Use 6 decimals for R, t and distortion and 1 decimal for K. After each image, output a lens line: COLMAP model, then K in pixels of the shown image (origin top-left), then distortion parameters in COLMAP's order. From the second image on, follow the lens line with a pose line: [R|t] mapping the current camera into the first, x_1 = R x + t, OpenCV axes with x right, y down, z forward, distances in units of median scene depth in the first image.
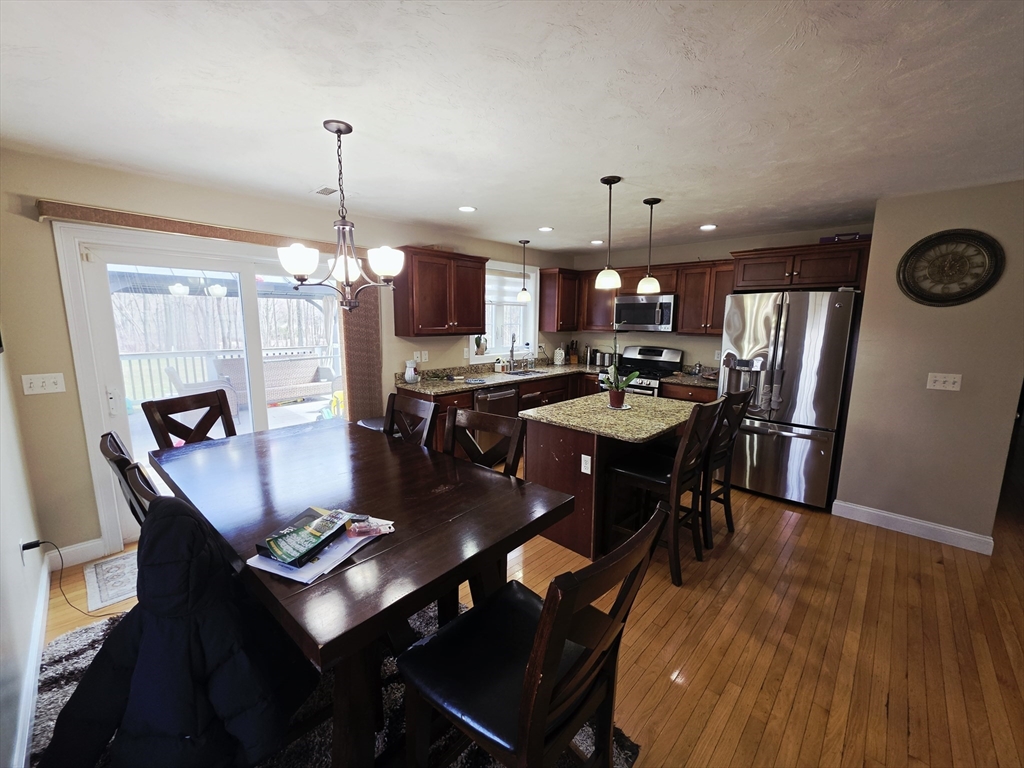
lens RADIAL K [[411.6, 0, 516.5], [0, 411.6, 382.8], [0, 0, 1]] dist [-0.002273, 0.000716]
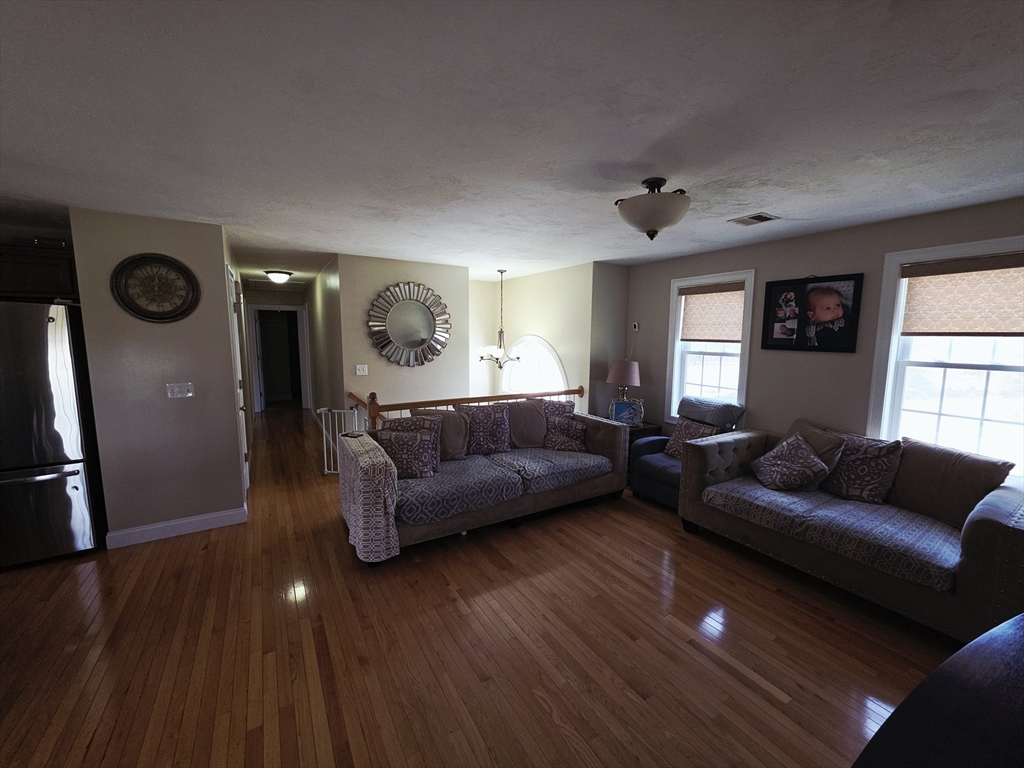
lens RADIAL K [[411.6, 0, 520.5], [0, 411.6, 383.4], [0, 0, 1]] dist [-0.002273, 0.000716]
pose [[0.255038, -0.126841, 0.958575, 0.162293], [0.149008, 0.984672, 0.090649, 0.011587], [-0.955381, 0.119716, 0.270030, -0.143142]]
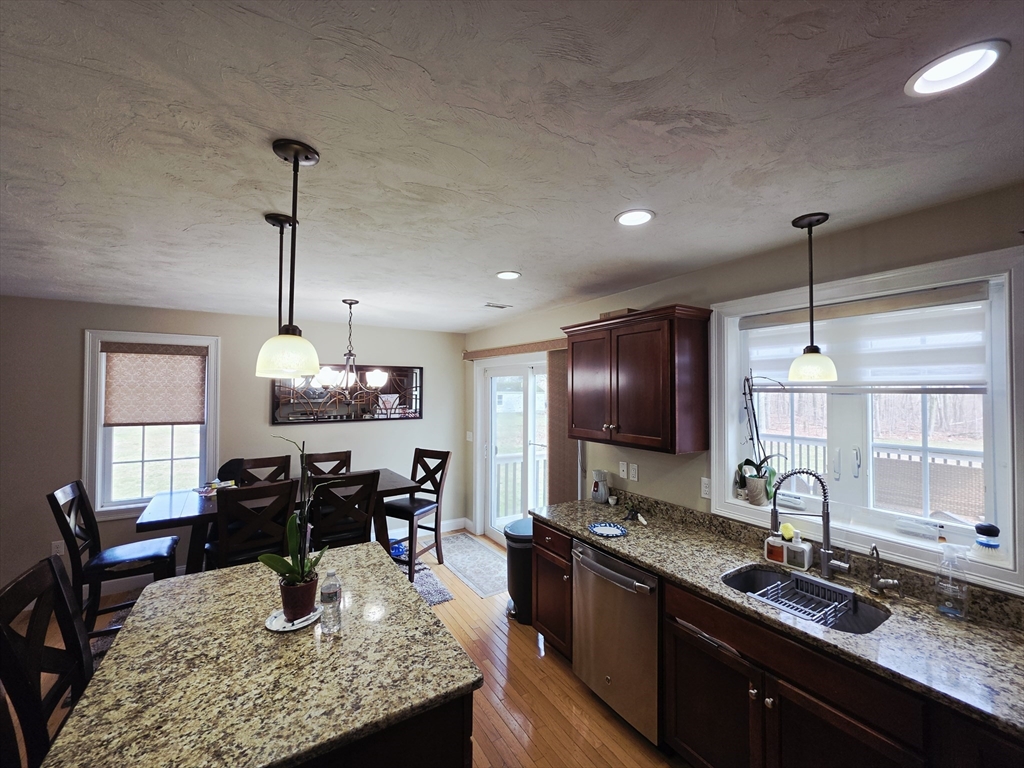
lens RADIAL K [[411.6, 0, 519.5], [0, 411.6, 382.2], [0, 0, 1]] dist [-0.002273, 0.000716]
pose [[-0.239641, -0.034334, -0.970254, 0.555321], [-0.163225, 0.986574, 0.005403, -0.212272], [0.957042, 0.159664, -0.242028, 1.122589]]
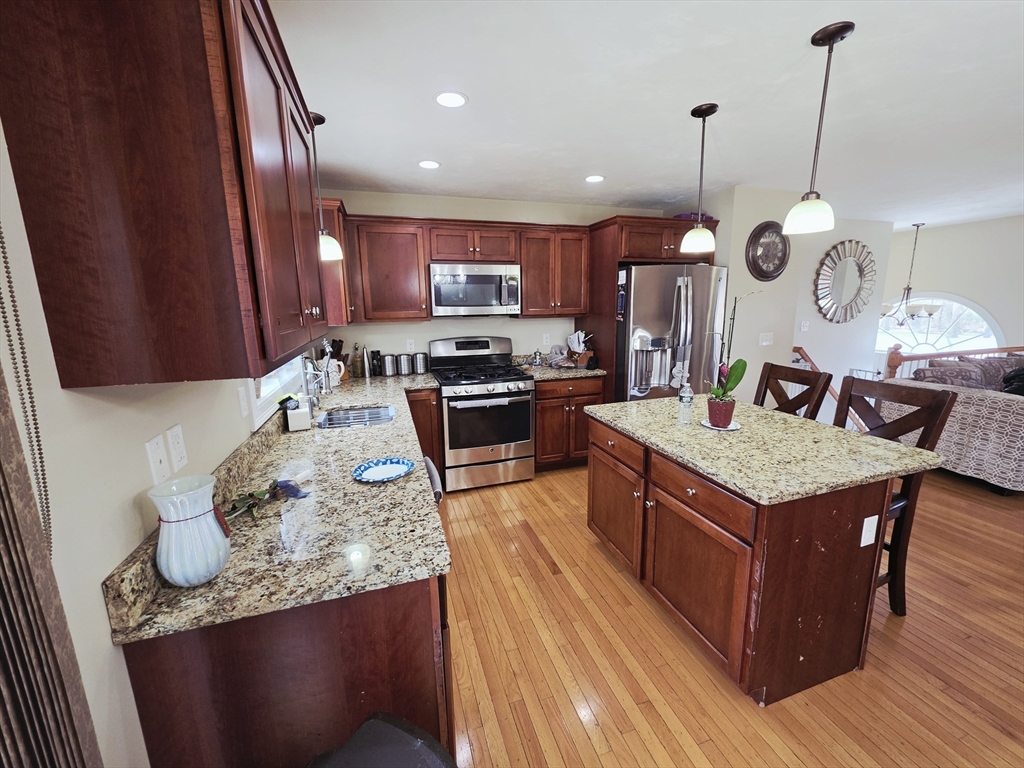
lens RADIAL K [[411.6, 0, 519.0], [0, 411.6, 386.1], [0, 0, 1]] dist [-0.002273, 0.000716]
pose [[0.471313, -0.188237, 0.861644, -0.384276], [0.159785, 0.979016, 0.126477, -0.115017], [-0.867371, 0.078068, 0.491500, 0.812968]]
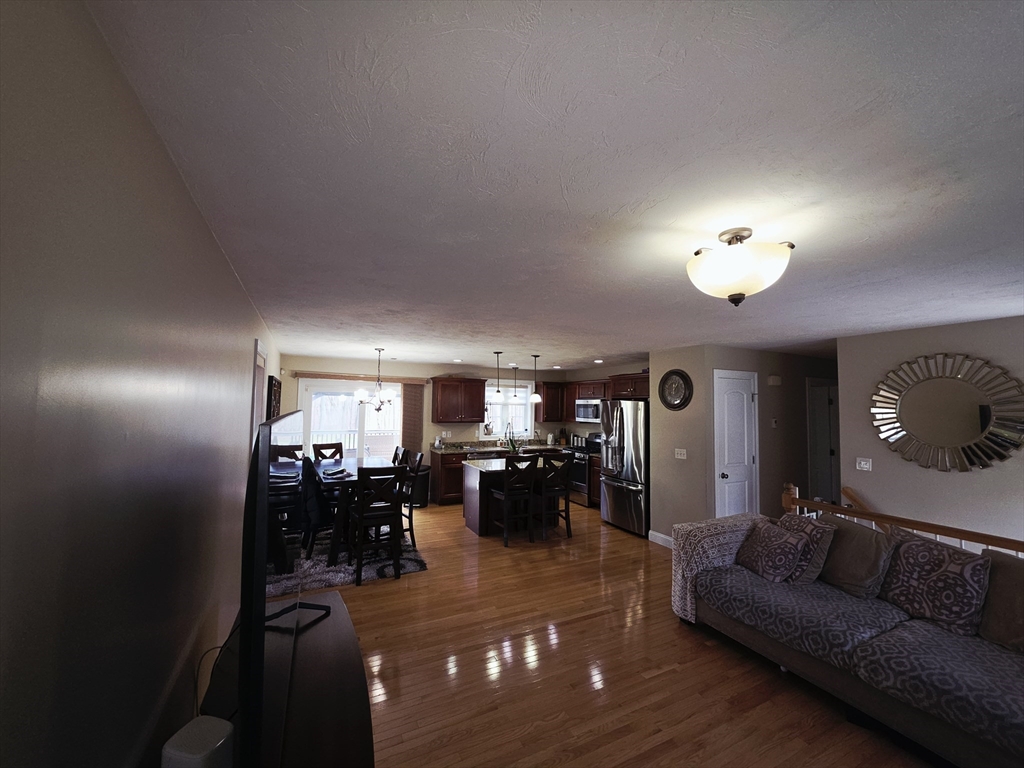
lens RADIAL K [[411.6, 0, 515.7], [0, 411.6, 382.1], [0, 0, 1]] dist [-0.002273, 0.000716]
pose [[0.942075, -0.015402, -0.335049, 0.751824], [-0.057949, 0.976448, -0.207824, 0.079096], [0.330359, 0.215202, 0.918995, -0.678523]]
